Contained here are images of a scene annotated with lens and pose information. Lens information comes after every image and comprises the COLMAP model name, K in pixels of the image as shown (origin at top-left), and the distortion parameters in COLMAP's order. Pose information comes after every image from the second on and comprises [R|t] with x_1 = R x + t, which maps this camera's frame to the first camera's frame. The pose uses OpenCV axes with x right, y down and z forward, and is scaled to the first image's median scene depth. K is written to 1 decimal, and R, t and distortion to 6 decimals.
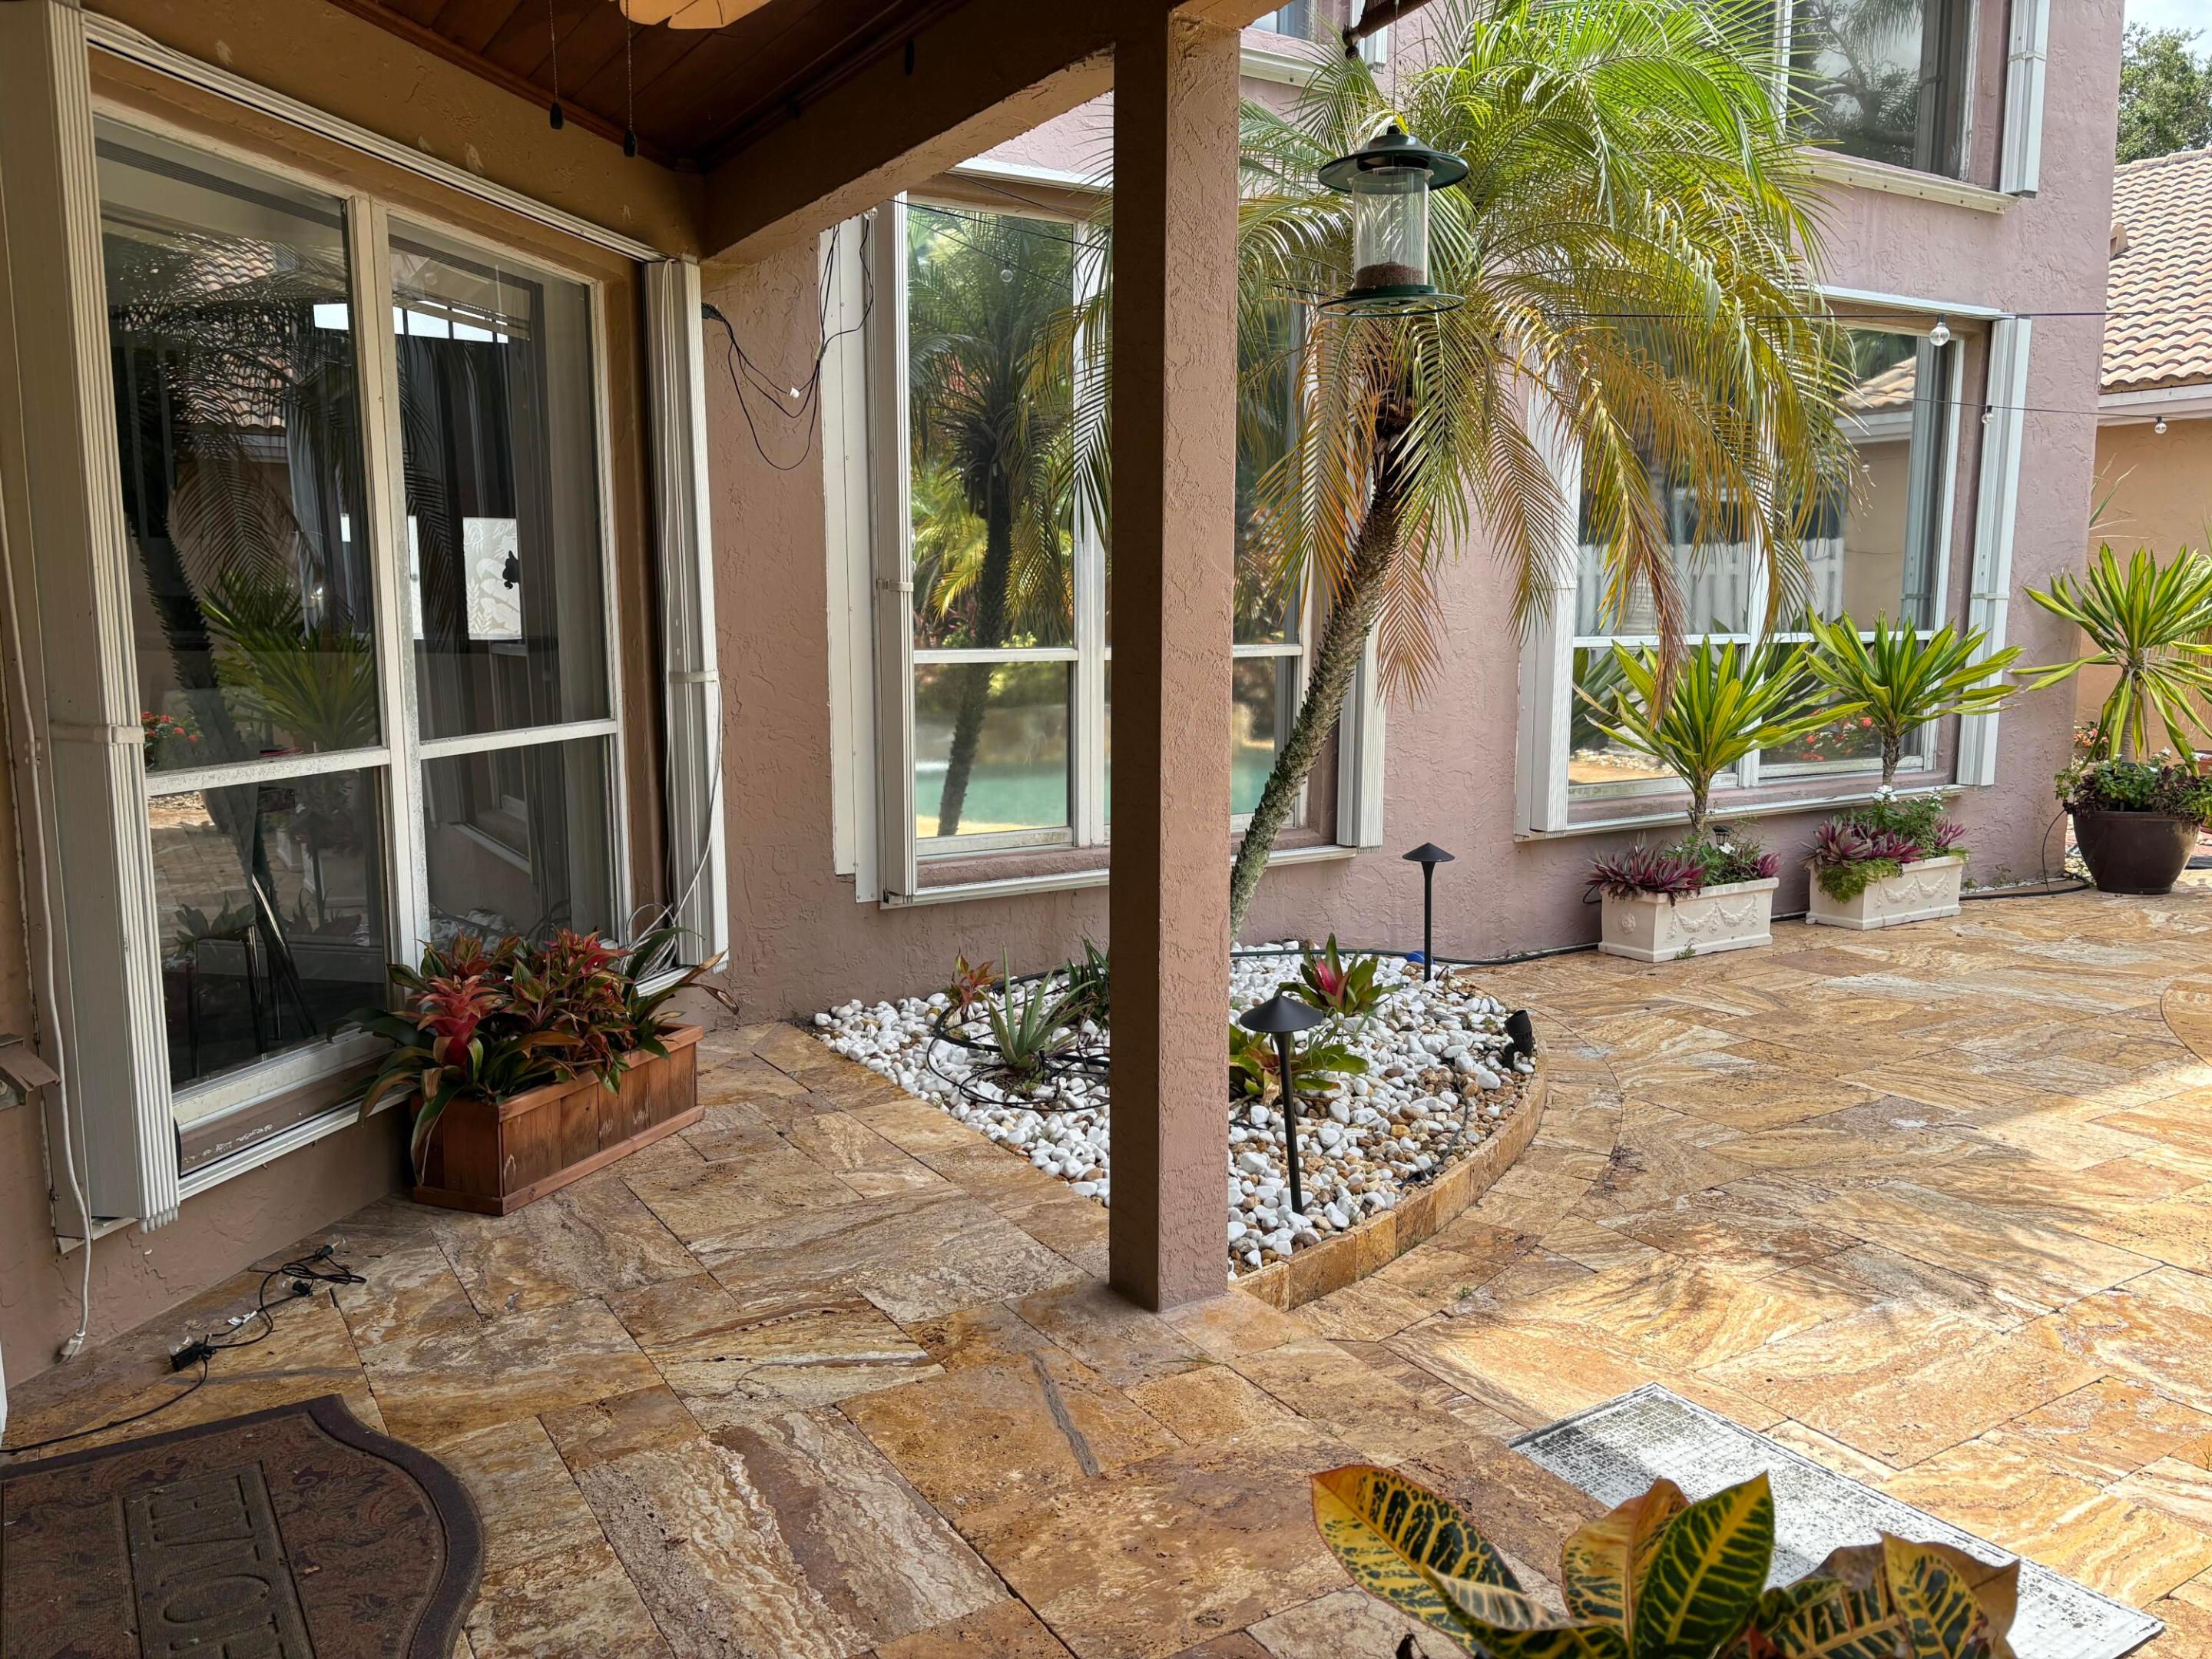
lens RADIAL K [[1713.5, 0, 1106.0], [0, 1713.5, 829.5], [0, 0, 1]] dist [-0.020792, 0.054580]
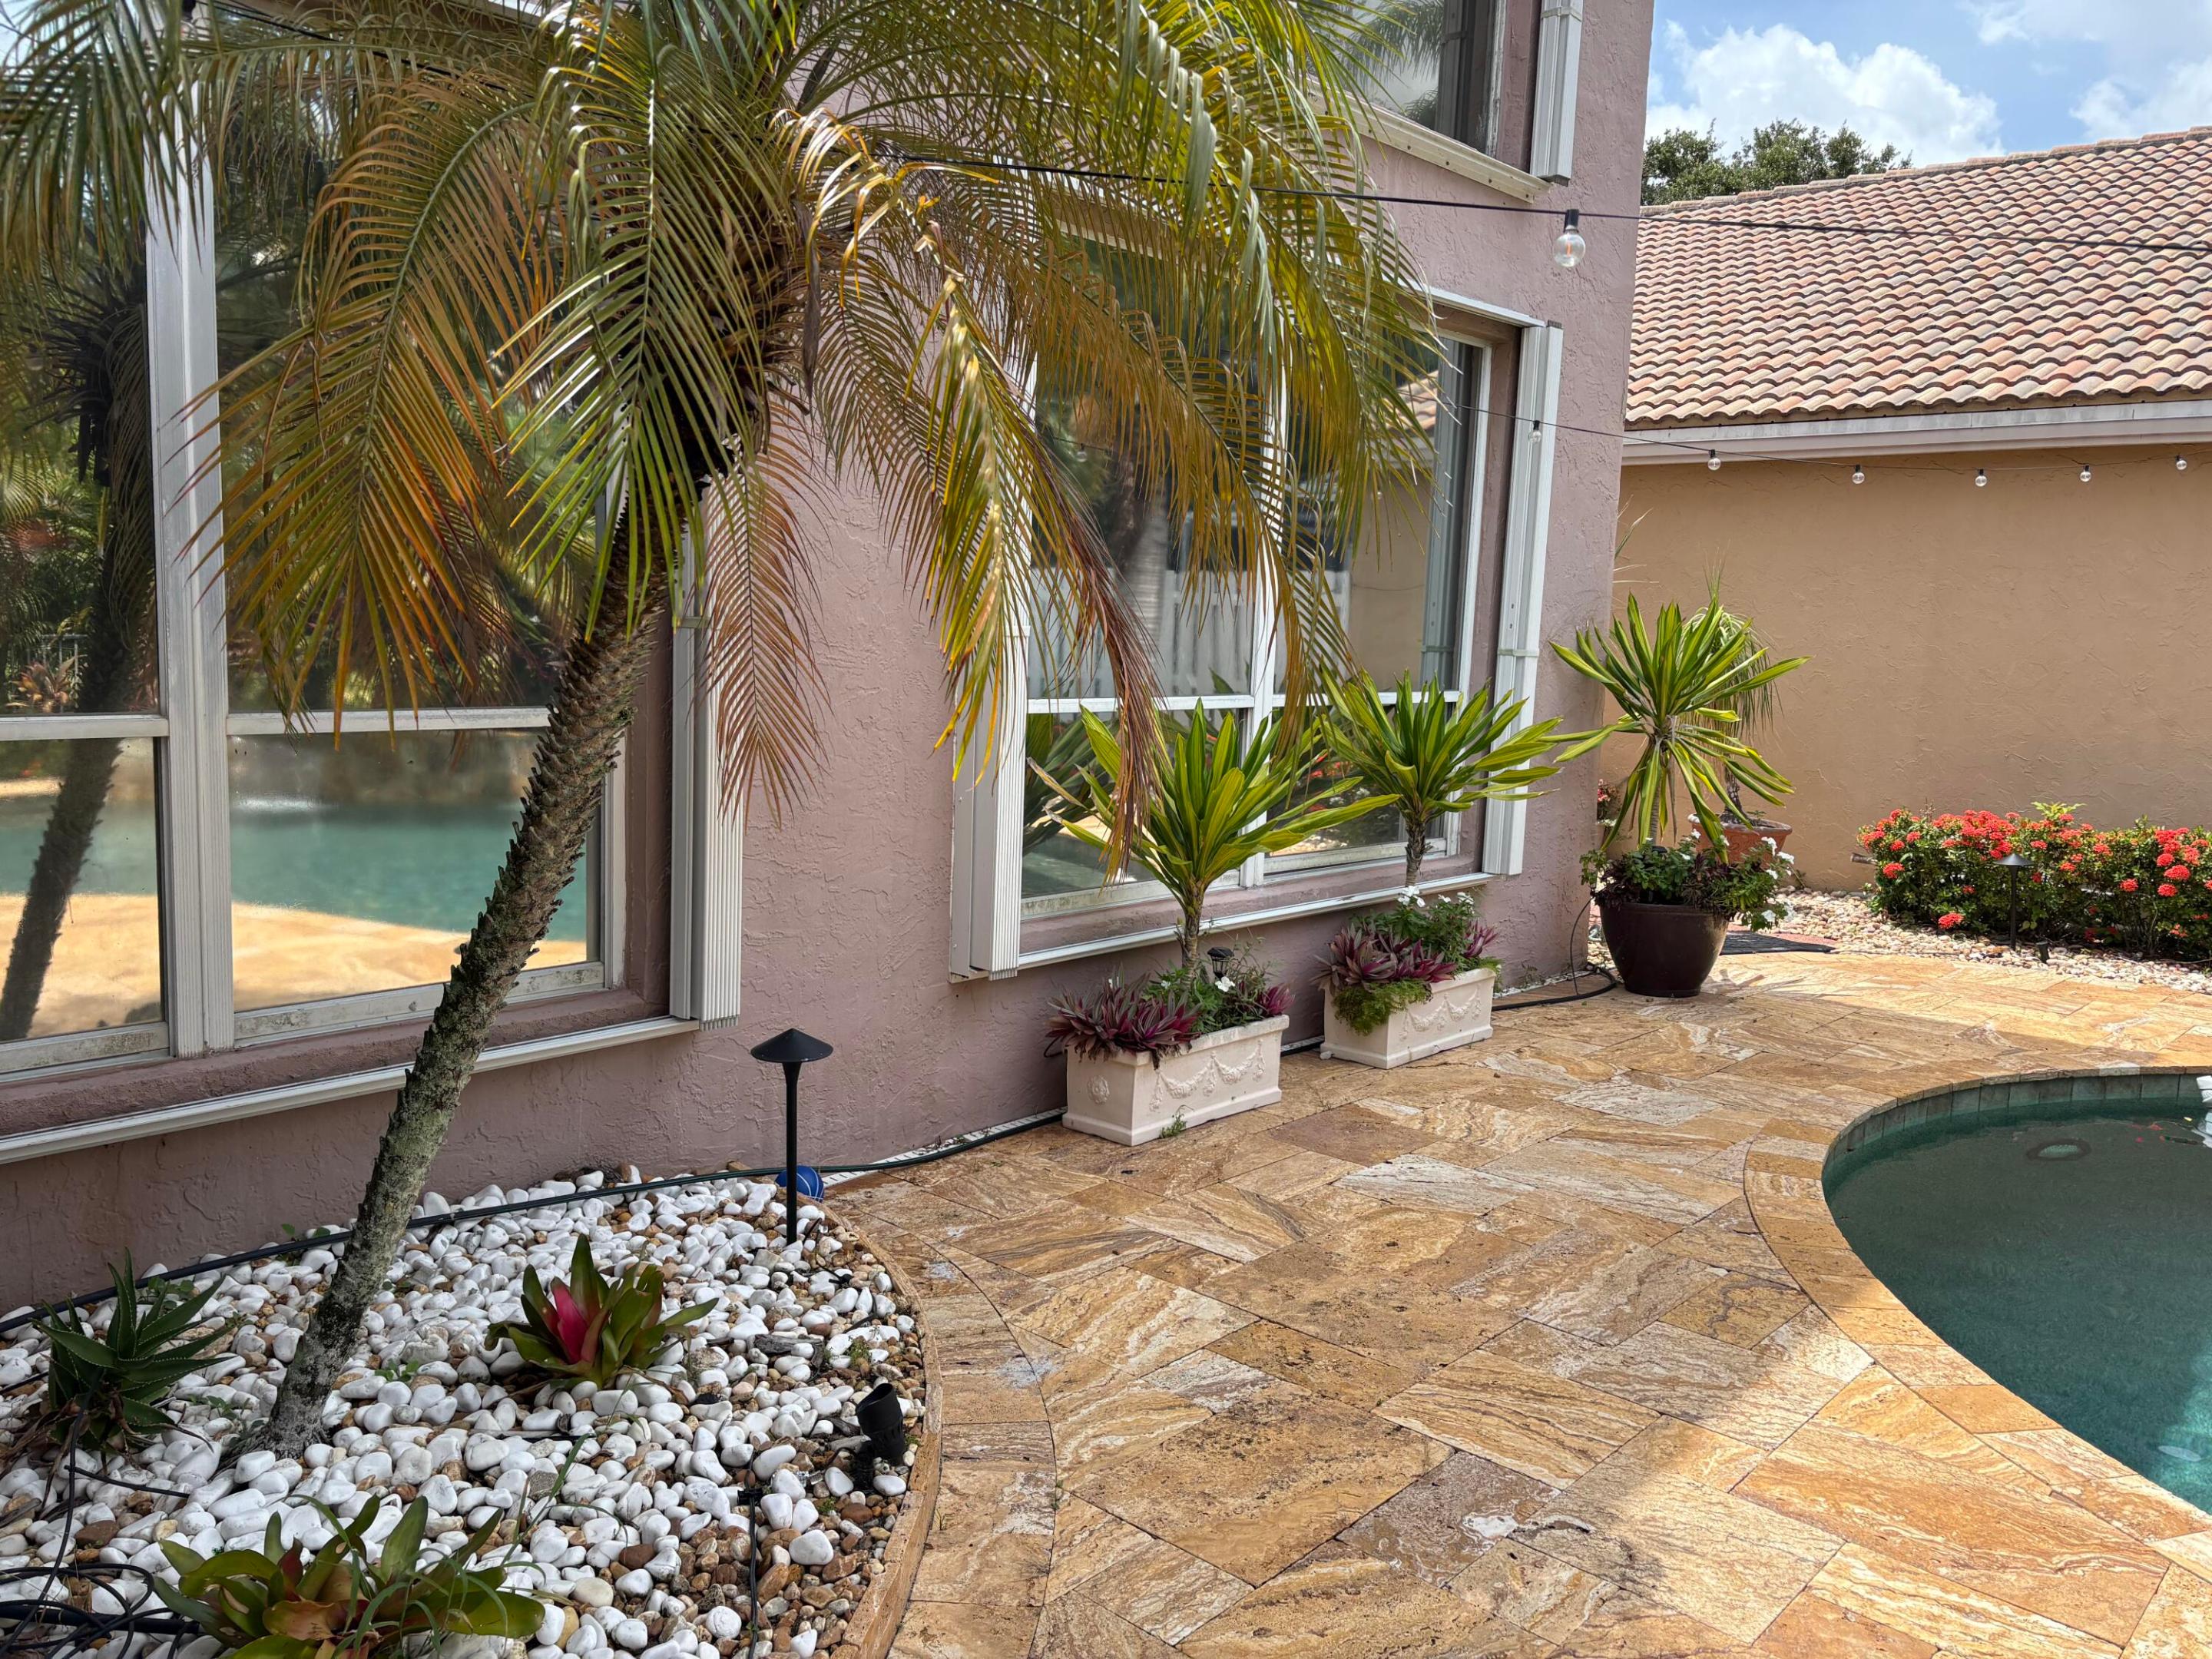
lens RADIAL K [[1680.3, 0, 1106.0], [0, 1680.3, 829.5], [0, 0, 1]] dist [-0.028038, 0.001668]
pose [[0.963223, -0.002837, 0.268689, 0.106311], [0.002843, 0.999996, 0.000369, -0.055087], [-0.268689, 0.000409, 0.963227, 0.281827]]
